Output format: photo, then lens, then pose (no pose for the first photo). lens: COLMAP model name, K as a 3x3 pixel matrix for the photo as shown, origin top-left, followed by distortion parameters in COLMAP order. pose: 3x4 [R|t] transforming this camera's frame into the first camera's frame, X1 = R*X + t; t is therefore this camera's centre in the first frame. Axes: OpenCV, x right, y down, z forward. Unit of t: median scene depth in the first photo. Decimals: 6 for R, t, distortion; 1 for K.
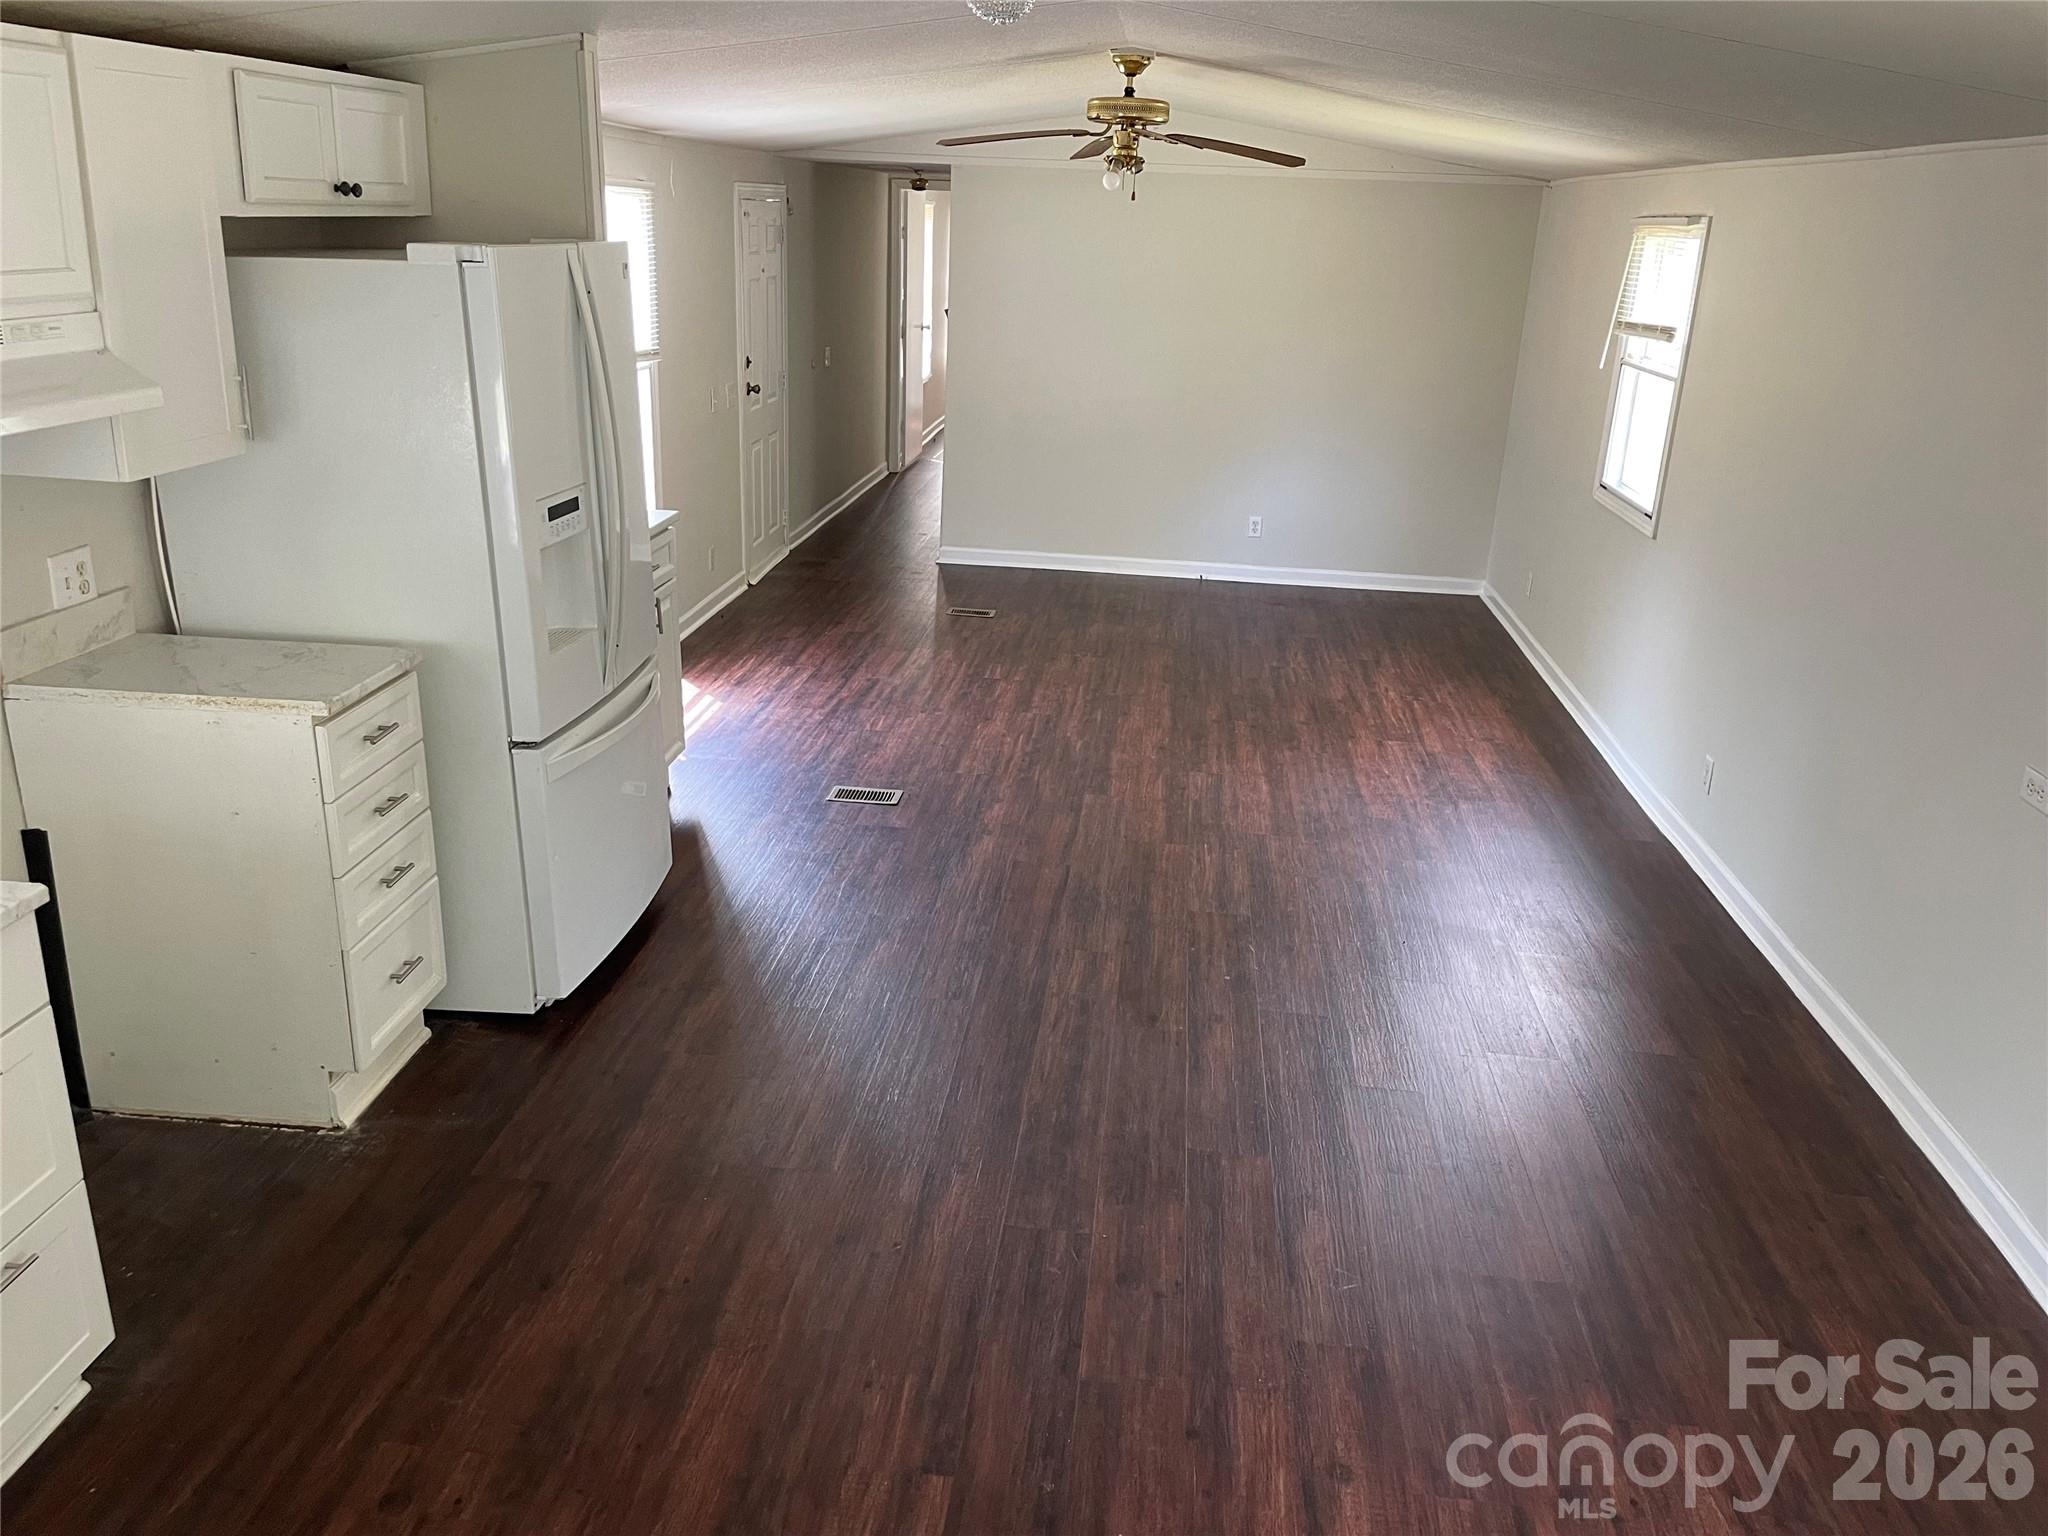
lens RADIAL K [[1554.9, 0, 1043.6], [0, 1554.9, 739.8], [0, 0, 1]] dist [0.095773, -0.120799]
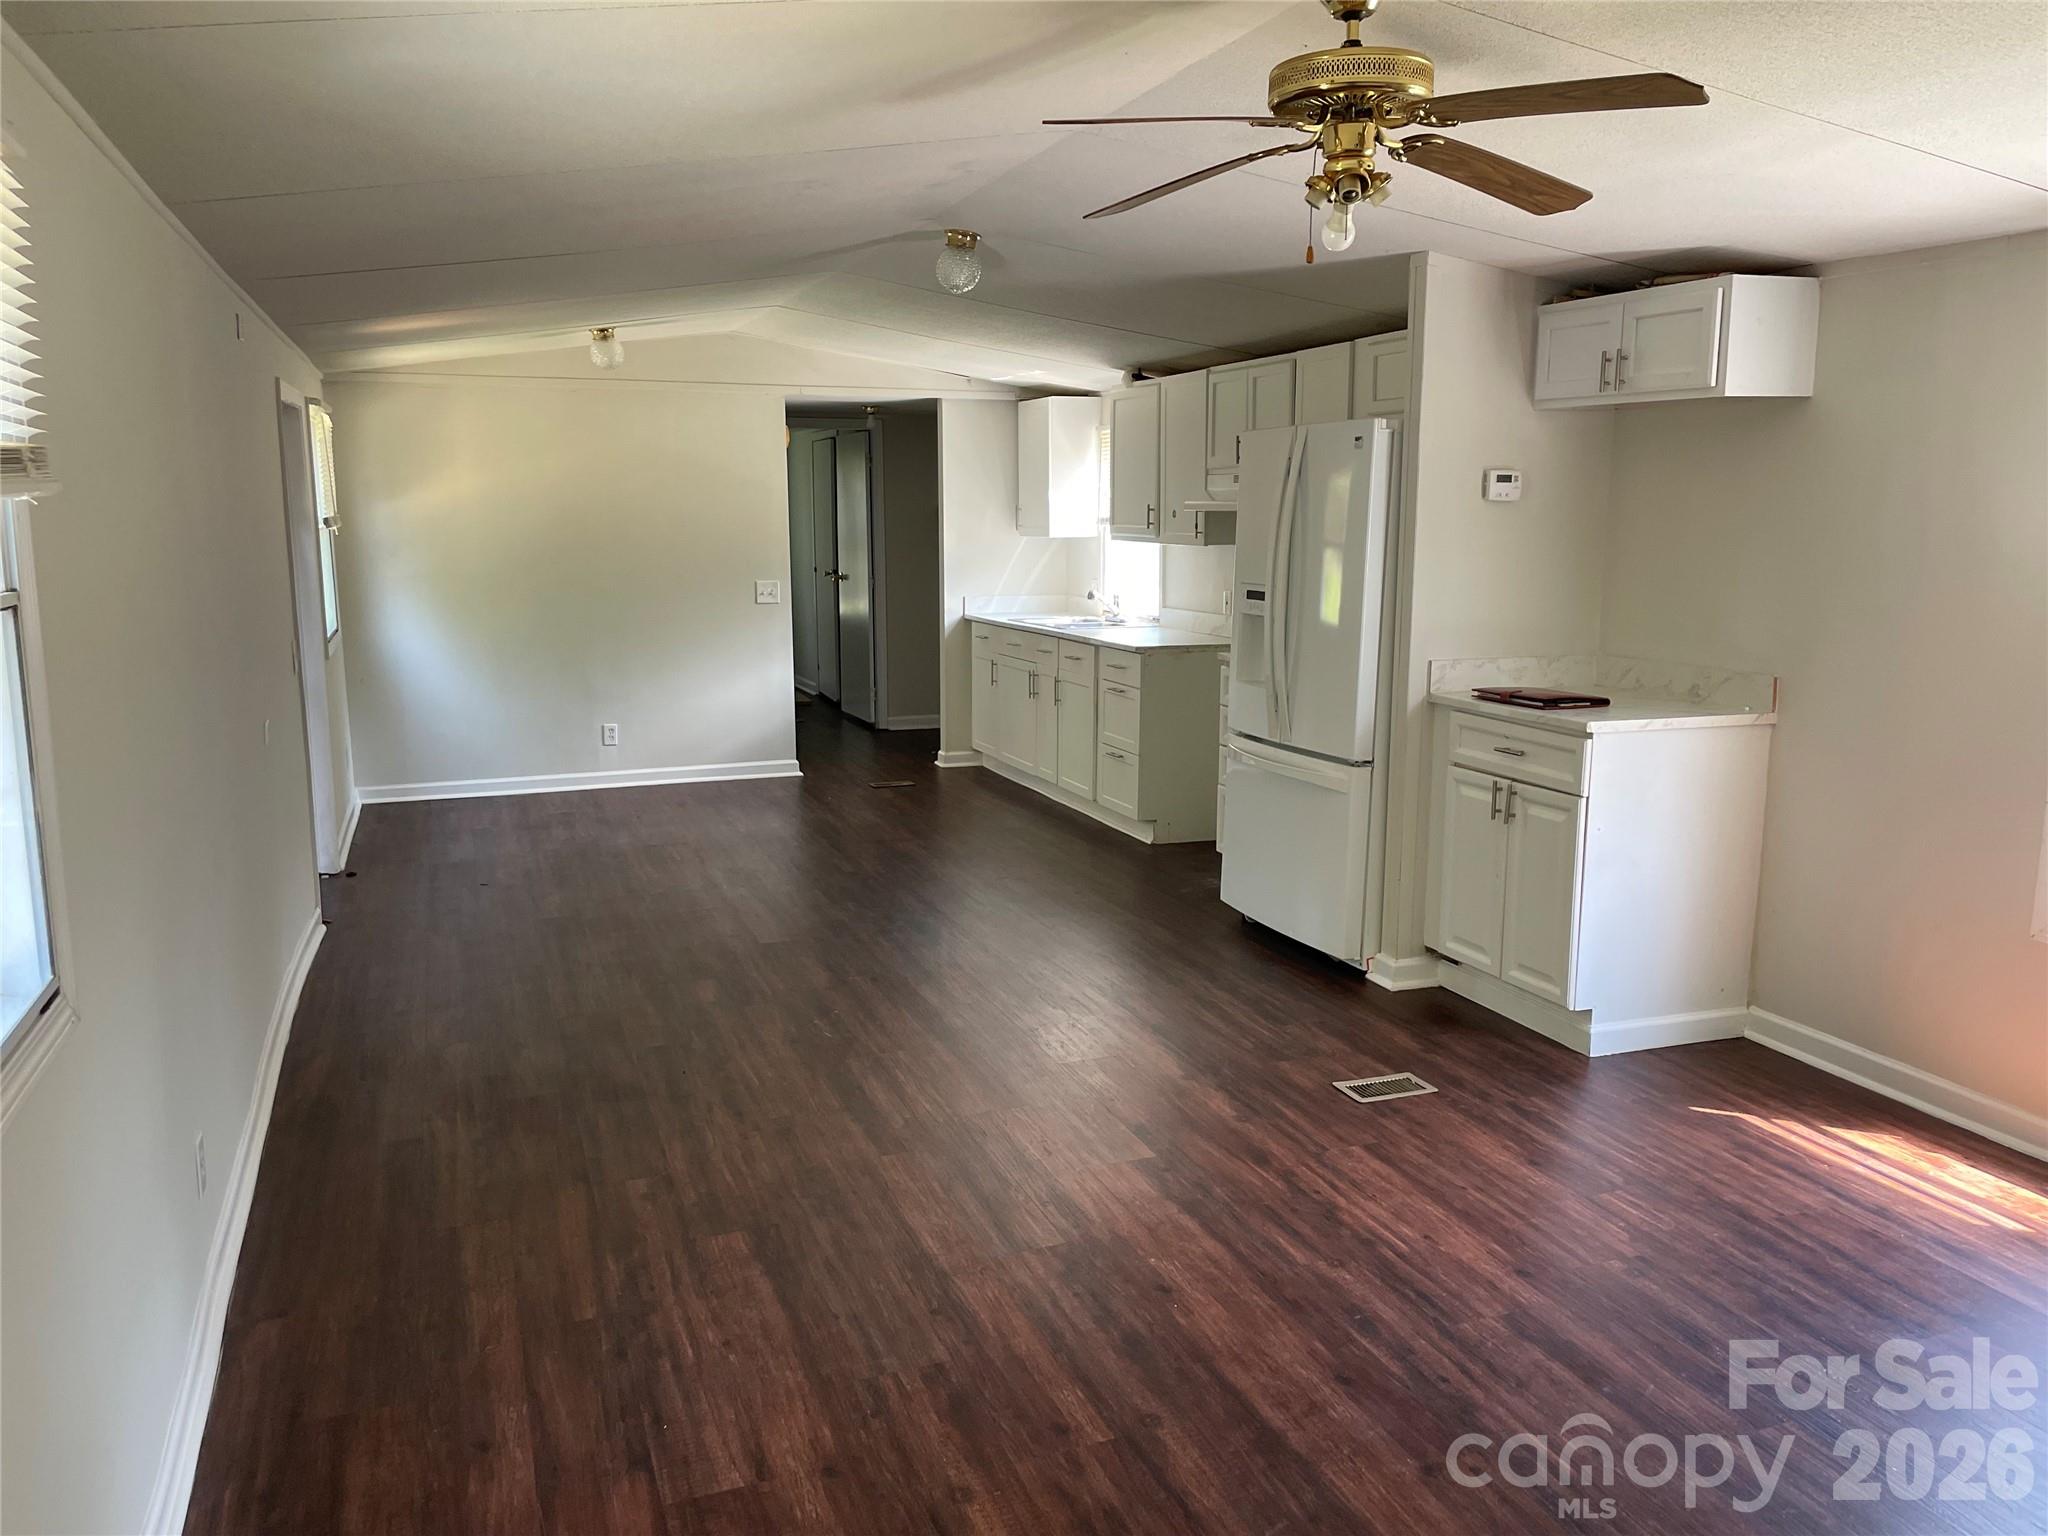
lens RADIAL K [[1554.9, 0, 1024.4], [0, 1554.9, 764.2], [0, 0, 1]] dist [0.095773, -0.120799]
pose [[-0.901931, 0.035274, -0.430438, 0.412840], [-0.166382, 0.891350, 0.421677, -0.445119], [0.398545, 0.451941, -0.798067, 1.617950]]
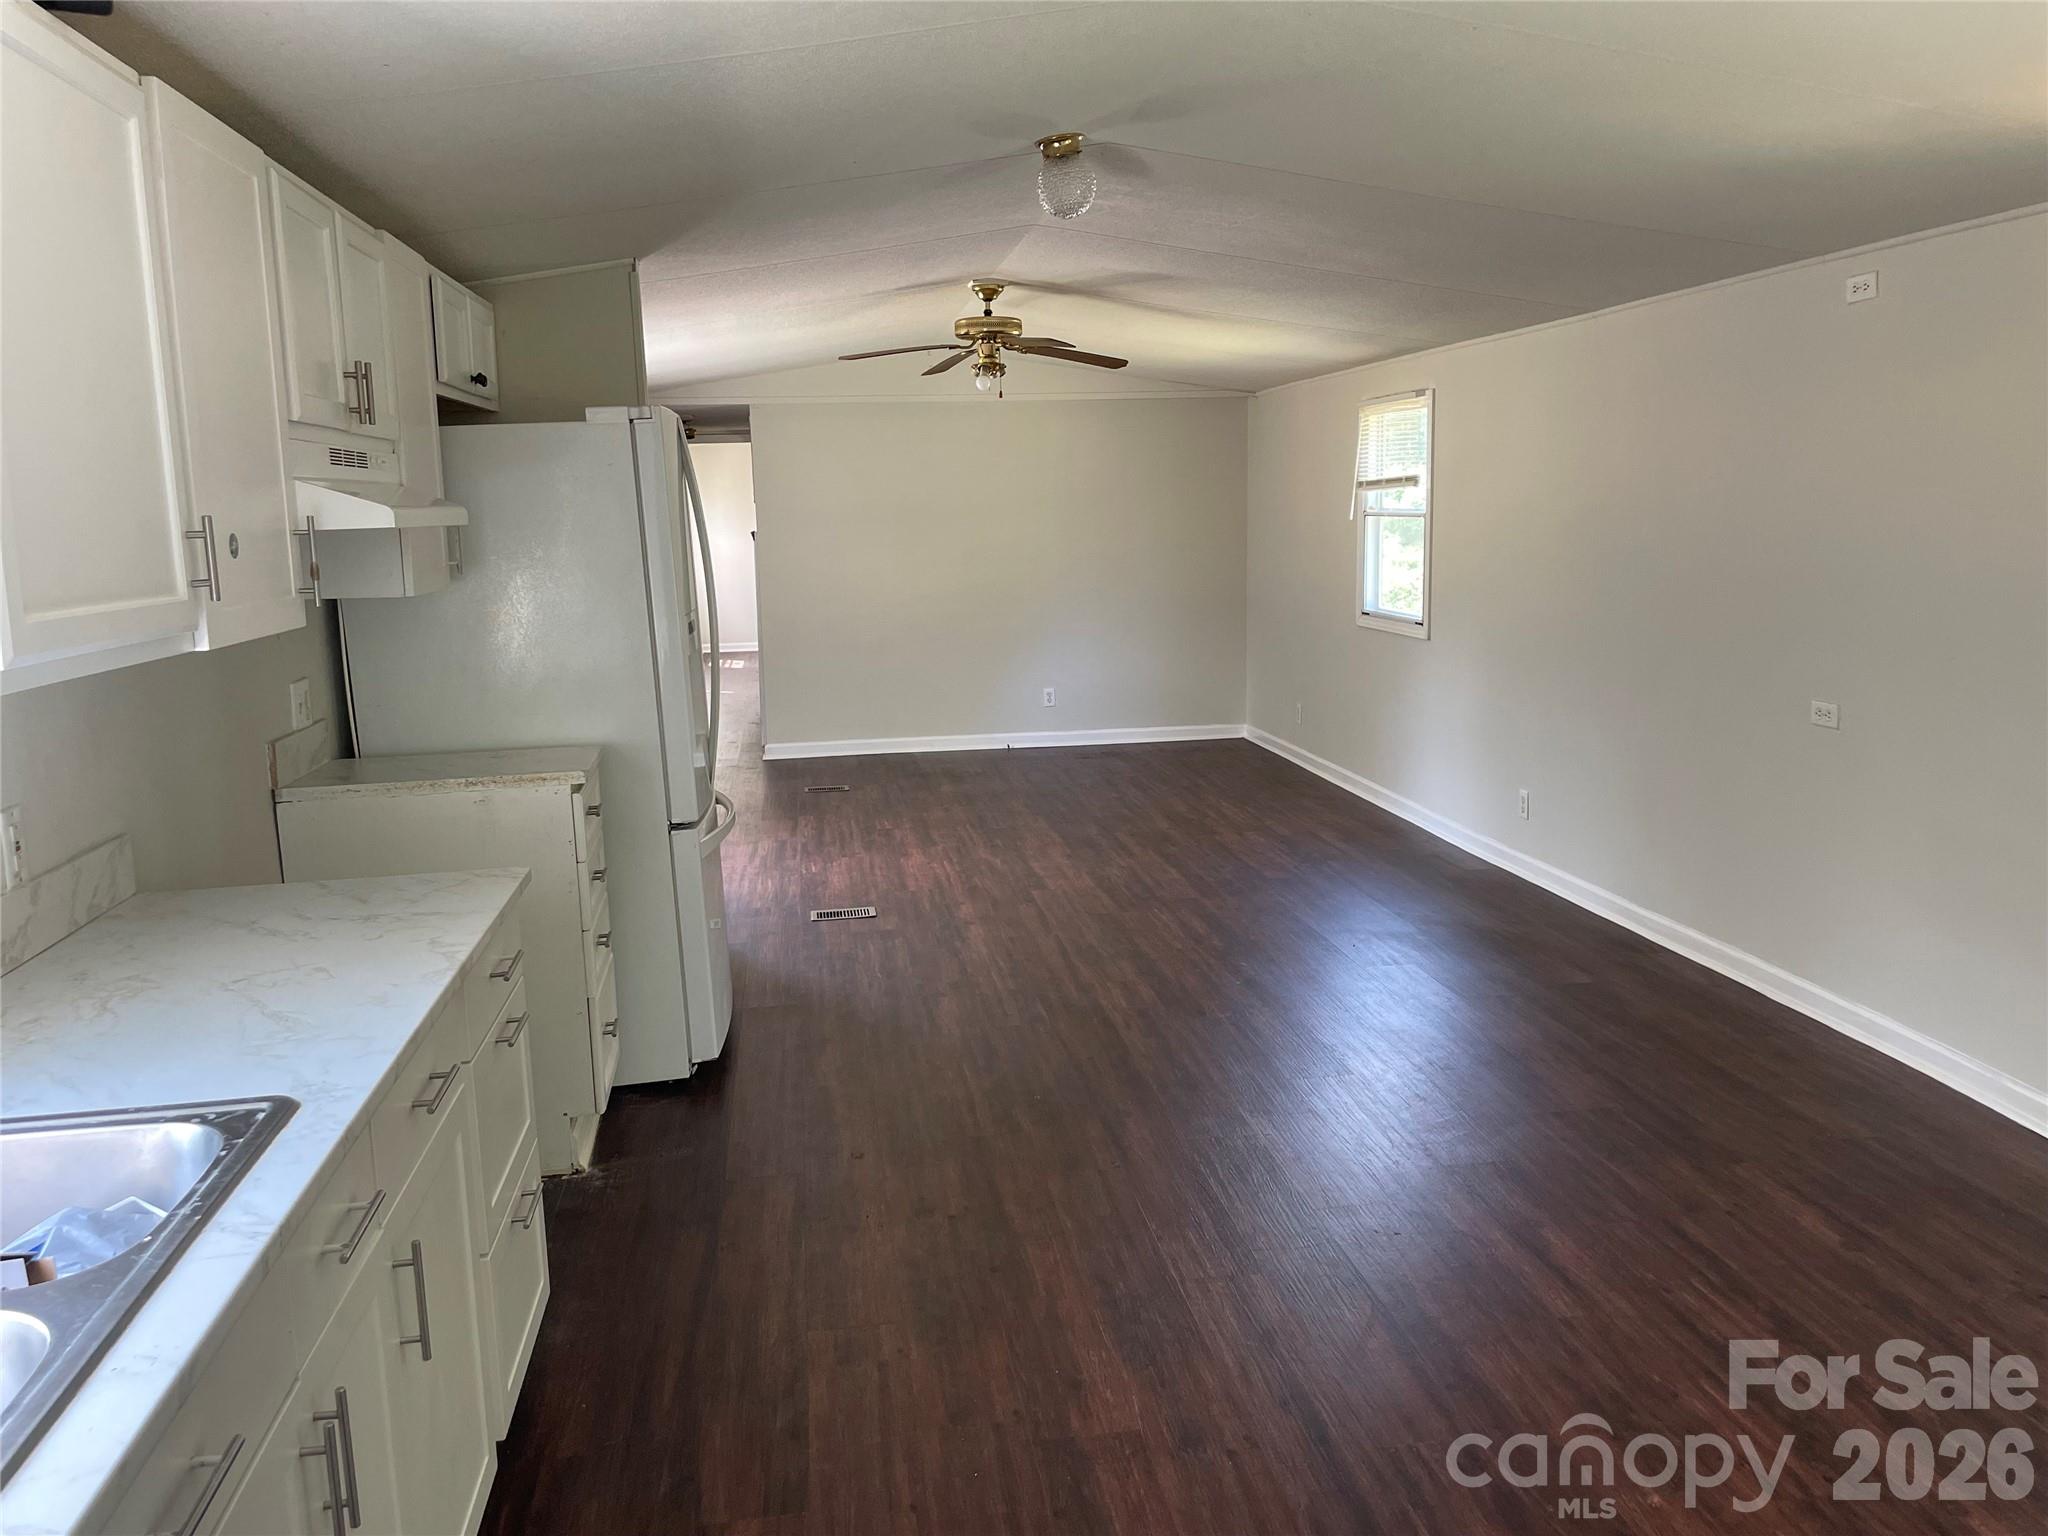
lens RADIAL K [[1554.9, 0, 1040.5], [0, 1554.9, 736.1], [0, 0, 1]] dist [0.095773, -0.120799]
pose [[0.965955, -0.102176, 0.237680, -0.248712], [0.141247, 0.977983, -0.153616, 0.110736], [-0.216751, 0.181958, 0.959119, -0.123736]]
